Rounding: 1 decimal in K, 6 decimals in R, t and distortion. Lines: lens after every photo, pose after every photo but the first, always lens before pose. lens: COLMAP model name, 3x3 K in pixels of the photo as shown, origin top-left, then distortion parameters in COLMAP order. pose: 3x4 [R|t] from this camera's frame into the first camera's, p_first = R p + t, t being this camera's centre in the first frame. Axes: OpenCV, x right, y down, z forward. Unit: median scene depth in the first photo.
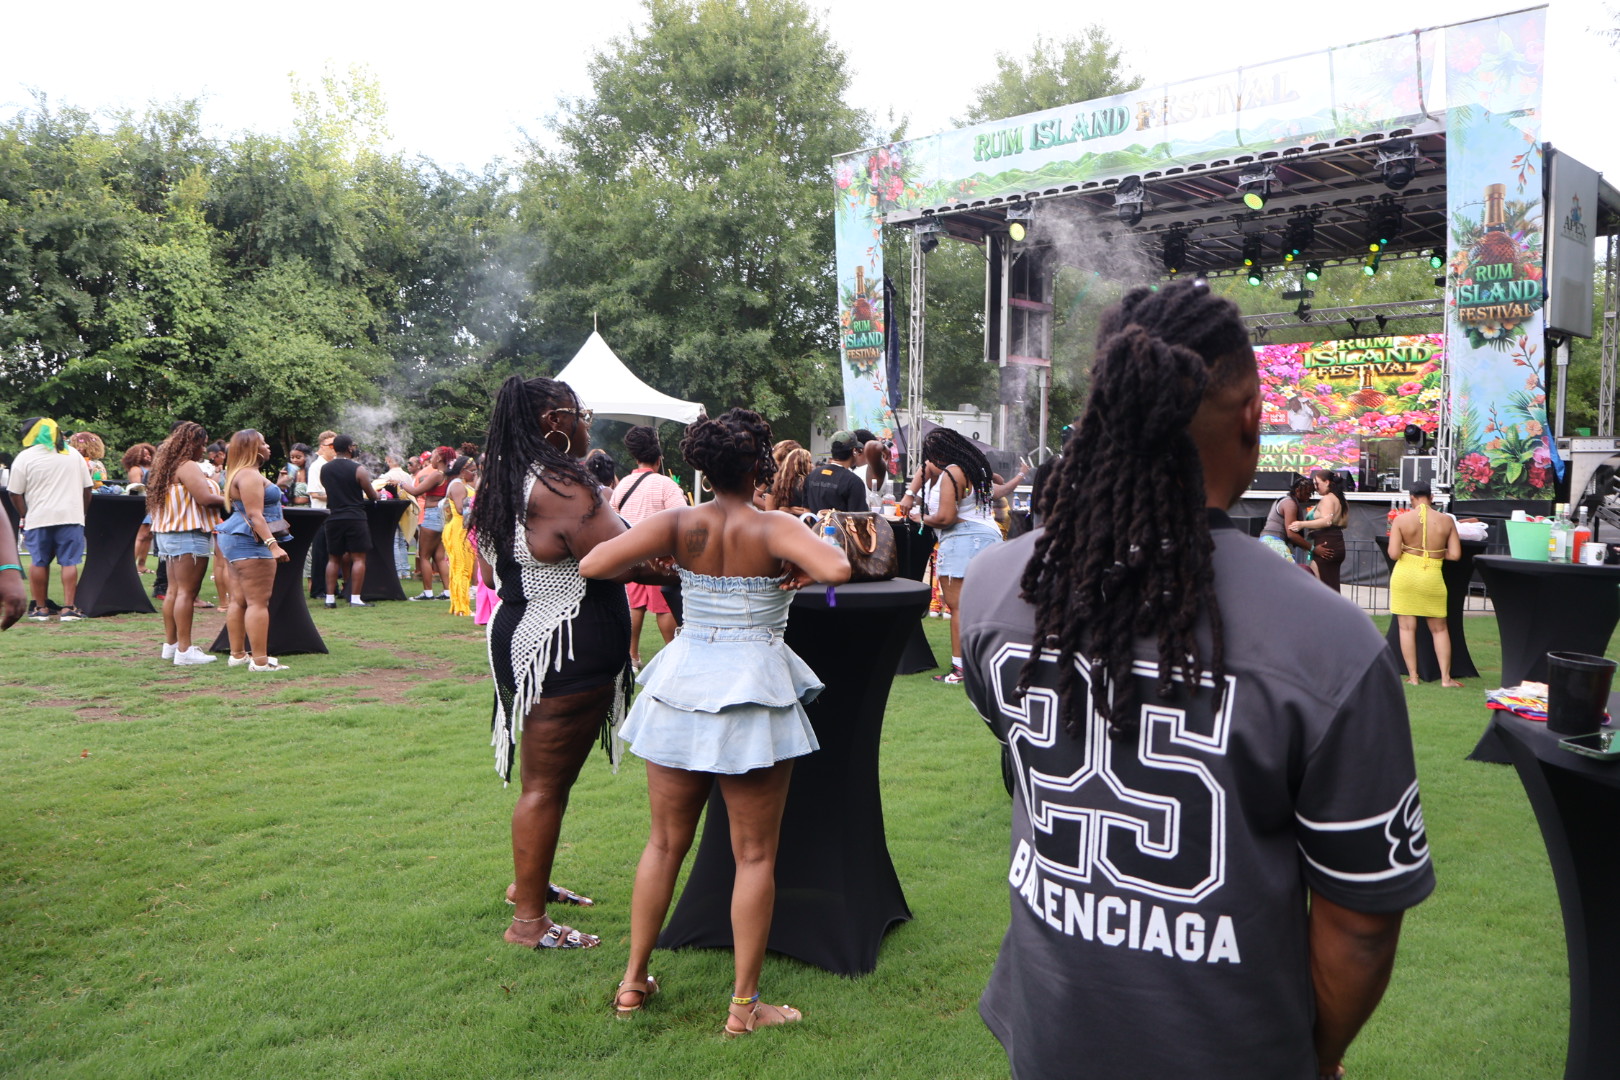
lens RADIAL K [[1345.8, 0, 810.2], [0, 1345.8, 550.3], [0, 0, 1]] dist [-0.006503, 0.000679]
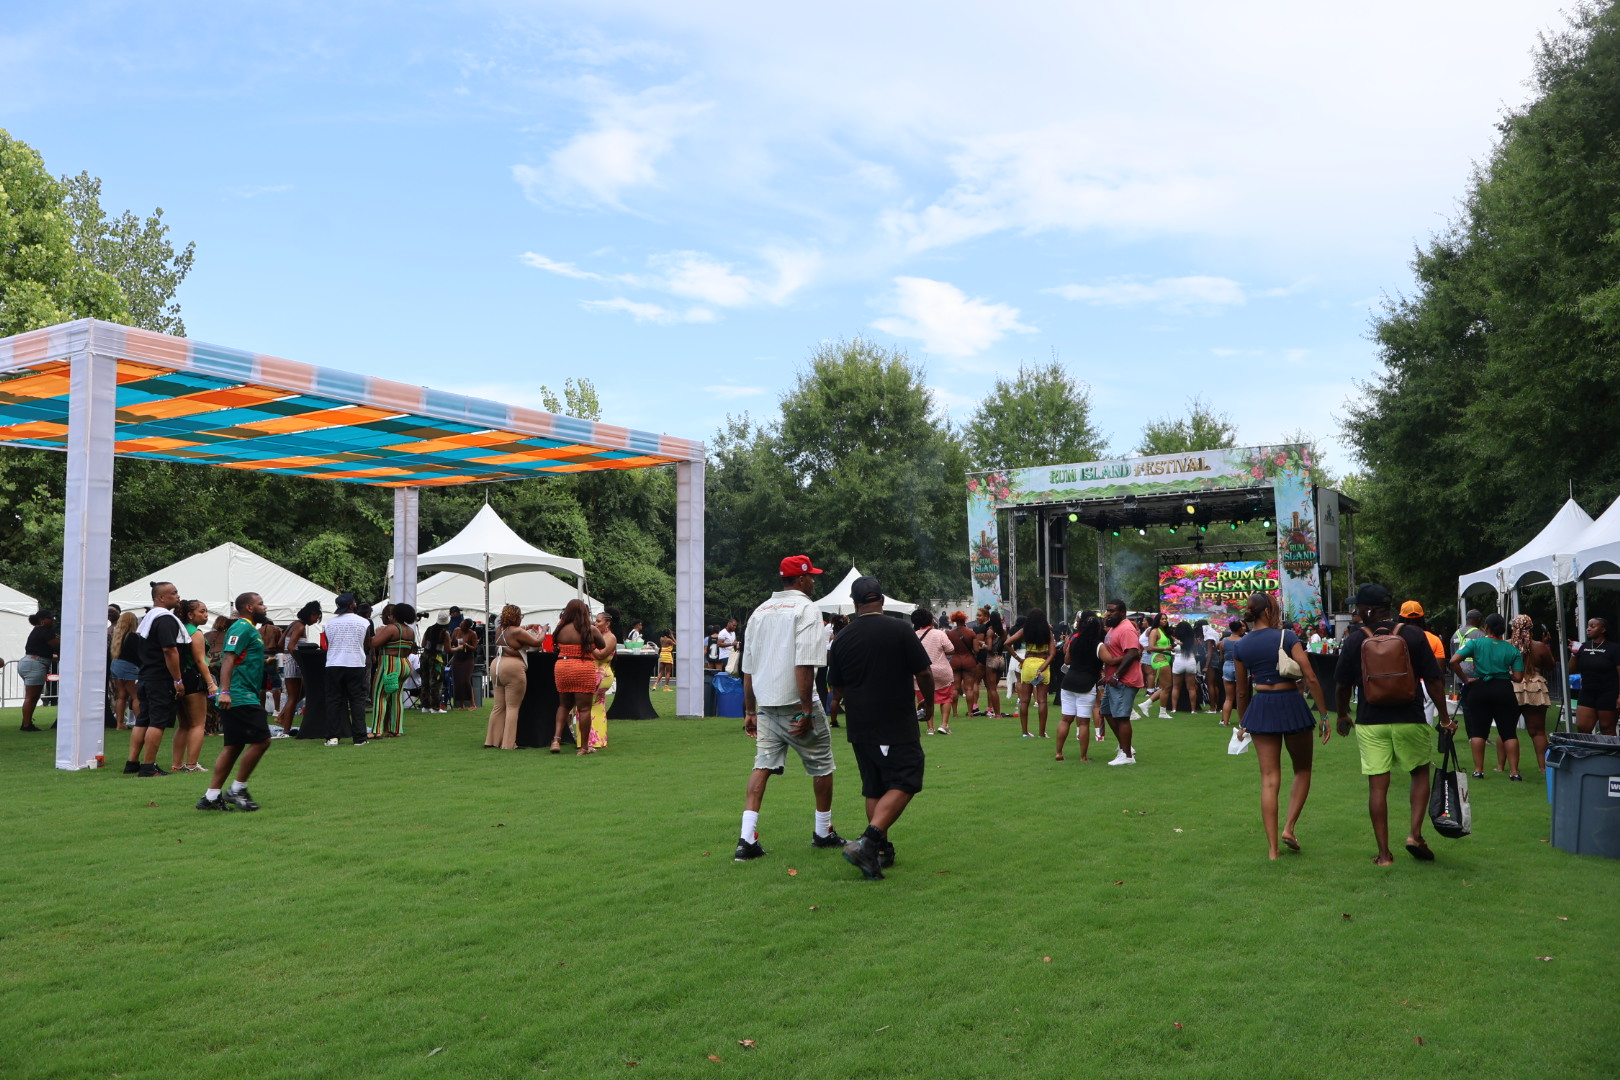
lens RADIAL K [[1345.8, 0, 810.2], [0, 1345.8, 550.3], [0, 0, 1]] dist [-0.006503, 0.000679]
pose [[0.992441, -0.011570, 0.122179, -0.507636], [0.027042, 0.991694, -0.125749, 0.059967], [-0.119709, 0.128102, 0.984510, -0.987084]]
